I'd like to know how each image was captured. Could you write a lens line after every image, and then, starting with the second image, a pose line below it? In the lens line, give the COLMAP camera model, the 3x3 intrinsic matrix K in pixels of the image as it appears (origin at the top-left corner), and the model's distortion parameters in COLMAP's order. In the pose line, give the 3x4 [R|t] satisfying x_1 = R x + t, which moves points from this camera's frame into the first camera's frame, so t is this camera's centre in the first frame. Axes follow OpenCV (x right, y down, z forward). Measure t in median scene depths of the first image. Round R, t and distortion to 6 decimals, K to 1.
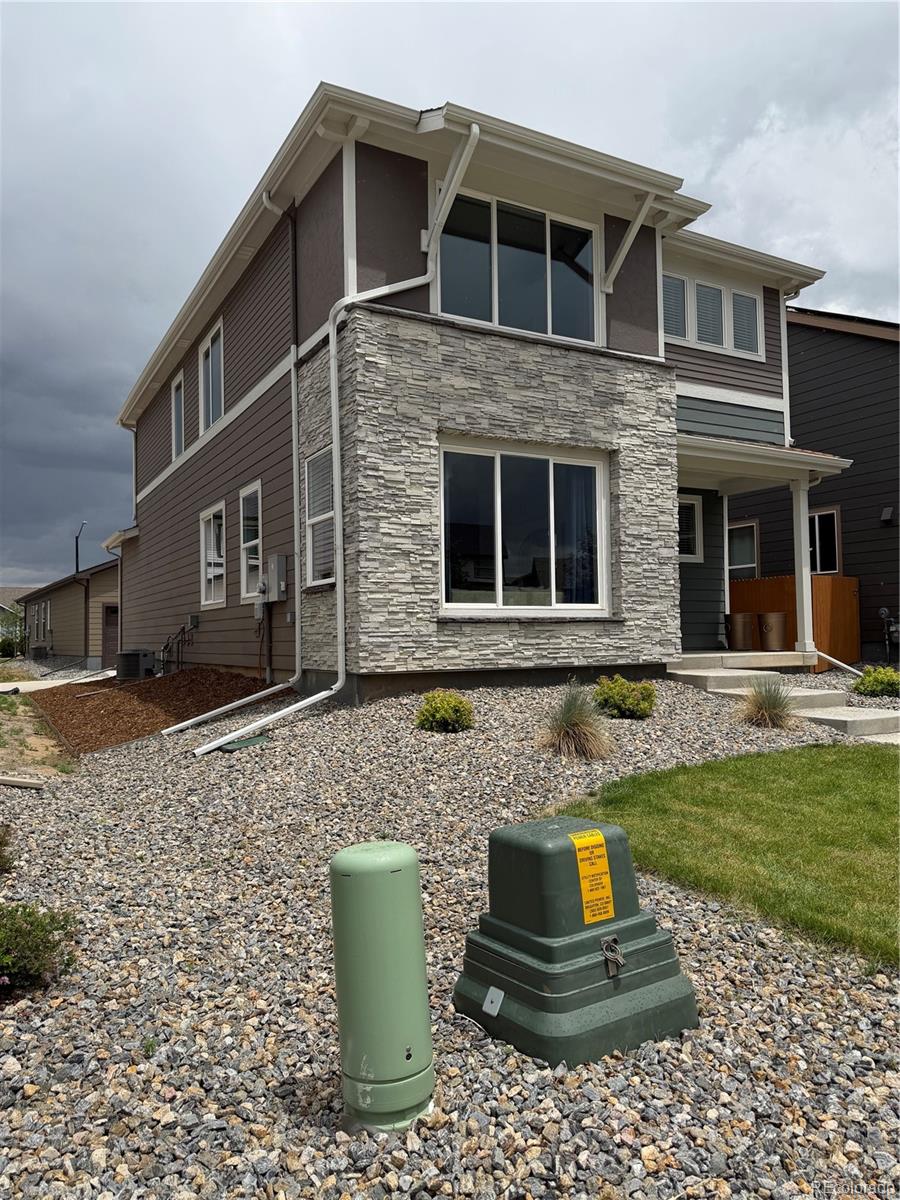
lens RADIAL K [[841.2, 0, 451.9], [0, 841.2, 605.3], [0, 0, 1]] dist [0.182425, -0.331425]
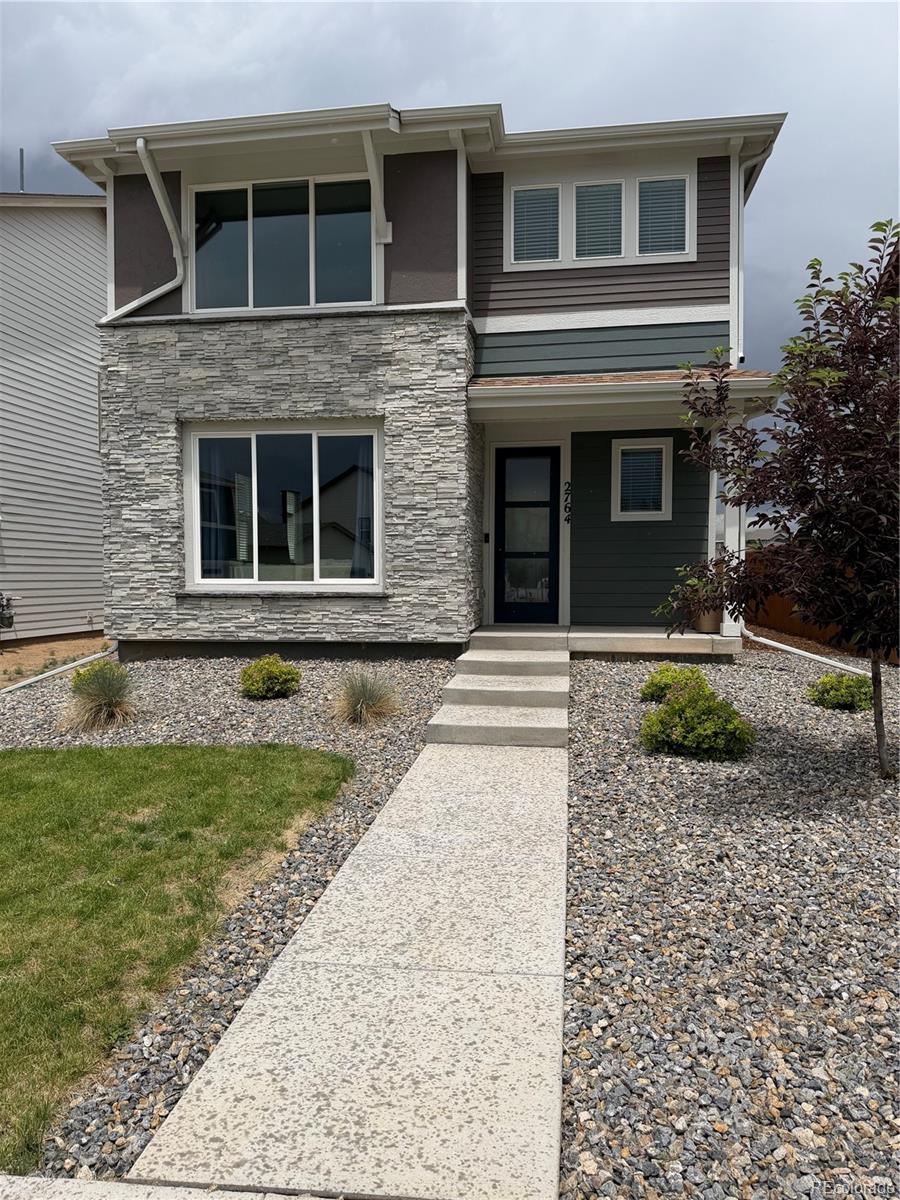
lens RADIAL K [[841.2, 0, 451.9], [0, 841.2, 605.3], [0, 0, 1]] dist [0.182425, -0.331425]
pose [[0.785354, 0.033350, -0.618147, 0.895534], [0.012801, 0.997459, 0.070078, -0.040003], [0.618914, -0.062949, 0.782932, 0.314928]]
